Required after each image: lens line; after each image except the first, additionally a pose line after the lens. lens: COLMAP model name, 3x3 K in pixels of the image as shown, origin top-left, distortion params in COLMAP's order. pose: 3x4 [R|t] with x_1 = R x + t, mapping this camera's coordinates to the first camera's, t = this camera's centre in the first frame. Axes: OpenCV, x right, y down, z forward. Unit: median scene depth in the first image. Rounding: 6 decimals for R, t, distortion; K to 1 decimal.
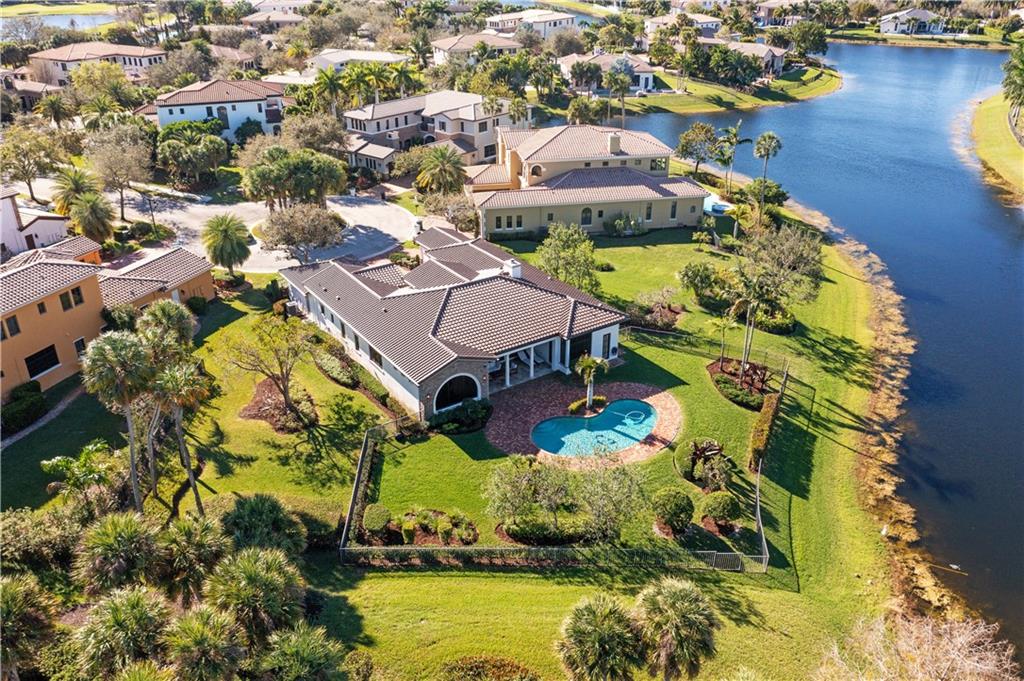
lens RADIAL K [[810.3, 0, 512.0], [0, 810.3, 340.5], [0, 0, 1]] dist [-0.009920, -0.001126]
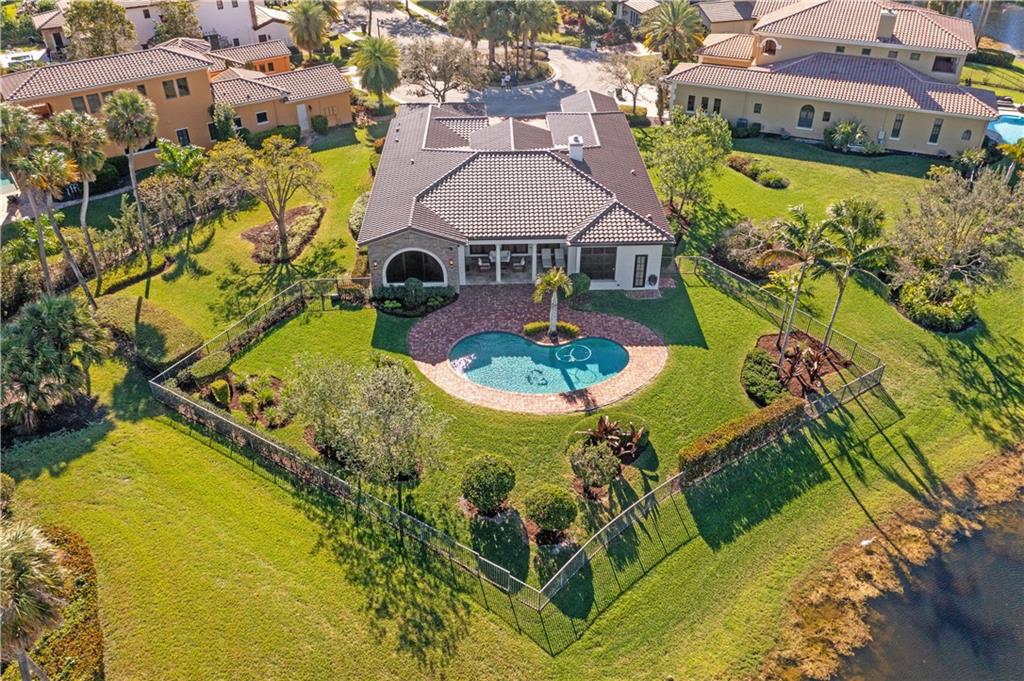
lens RADIAL K [[810.3, 0, 512.0], [0, 810.3, 340.5], [0, 0, 1]] dist [-0.009920, -0.001126]
pose [[0.840663, 0.308505, -0.445095, 0.378629], [-0.241742, 0.949222, 0.201341, -0.055395], [0.484609, -0.061662, 0.872555, 0.265975]]
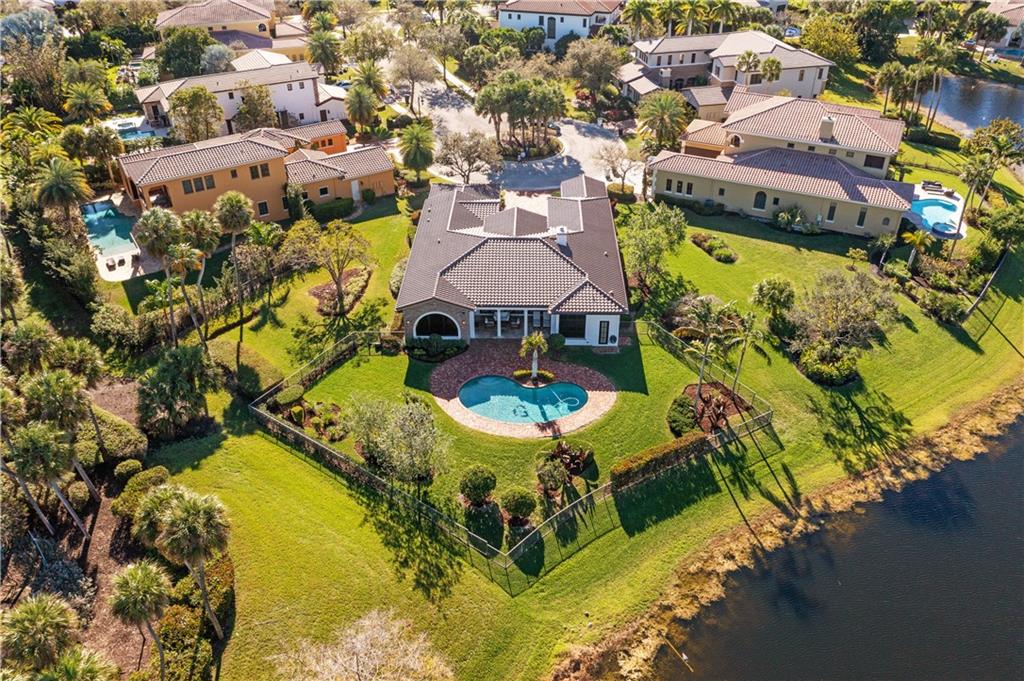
lens RADIAL K [[810.3, 0, 512.0], [0, 810.3, 340.5], [0, 0, 1]] dist [-0.009920, -0.001126]
pose [[0.811250, 0.326450, -0.485081, 0.529177], [-0.261285, 0.944586, 0.198715, -0.158639], [0.523071, -0.034463, 0.851592, 0.056063]]
